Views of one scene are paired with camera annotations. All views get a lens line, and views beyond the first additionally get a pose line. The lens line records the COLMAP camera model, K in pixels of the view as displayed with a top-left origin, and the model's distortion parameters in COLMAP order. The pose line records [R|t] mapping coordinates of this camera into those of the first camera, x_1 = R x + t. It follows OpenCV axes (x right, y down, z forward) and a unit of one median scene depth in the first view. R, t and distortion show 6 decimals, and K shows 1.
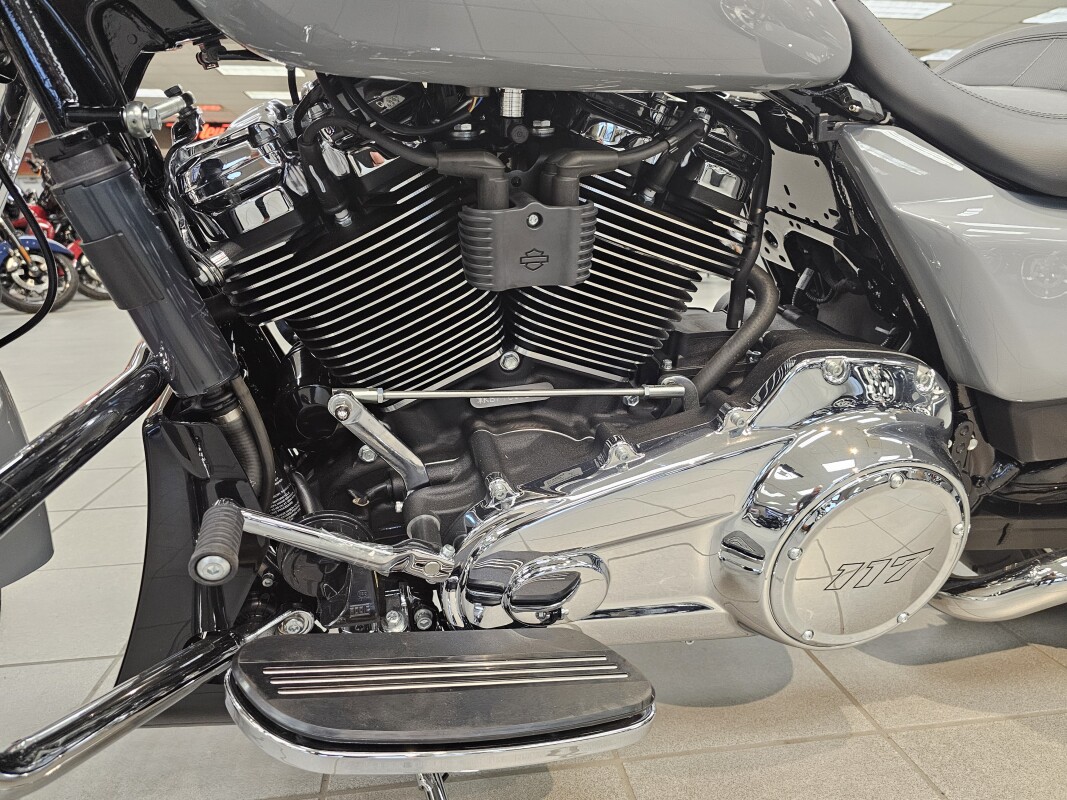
lens RADIAL K [[730.1, 0, 533.4], [0, 730.1, 390.7], [0, 0, 1]] dist [0.030213, -0.031889]
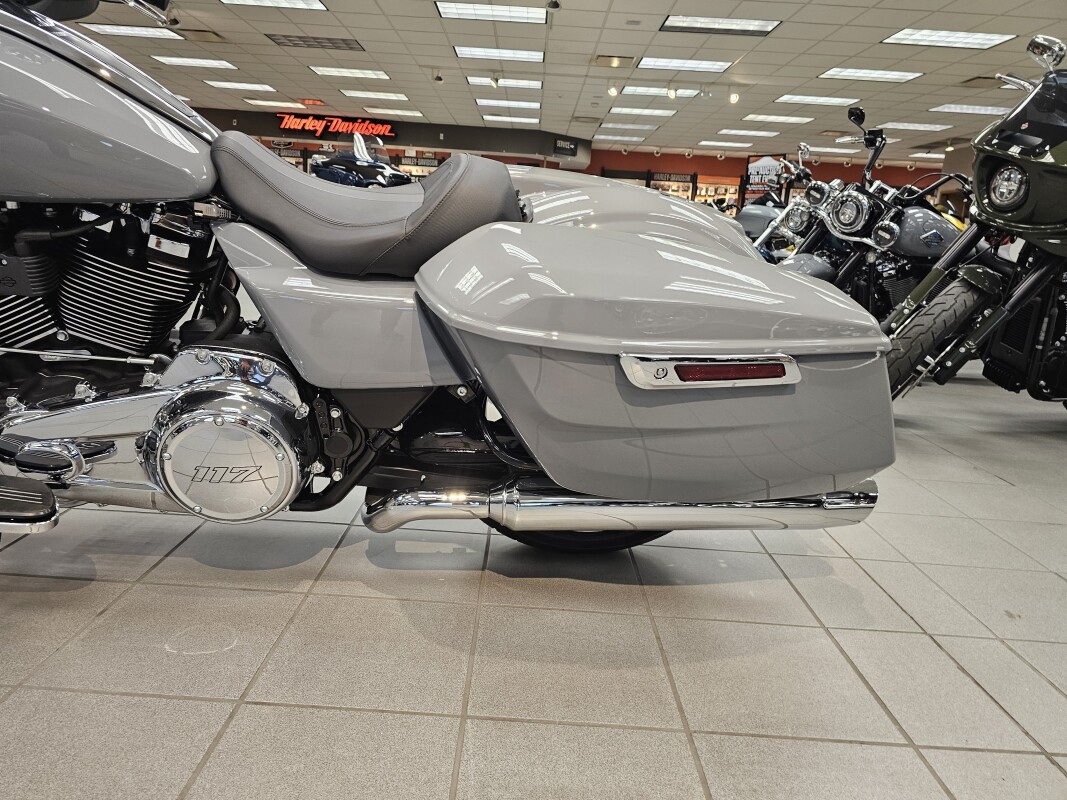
lens RADIAL K [[729.6, 0, 522.0], [0, 729.6, 391.8], [0, 0, 1]] dist [0.030005, -0.031349]
pose [[0.984198, 0.104112, -0.143230, 1.384592], [-0.102719, 0.994563, 0.017105, -0.053768], [0.144232, -0.002122, 0.989542, -0.619363]]
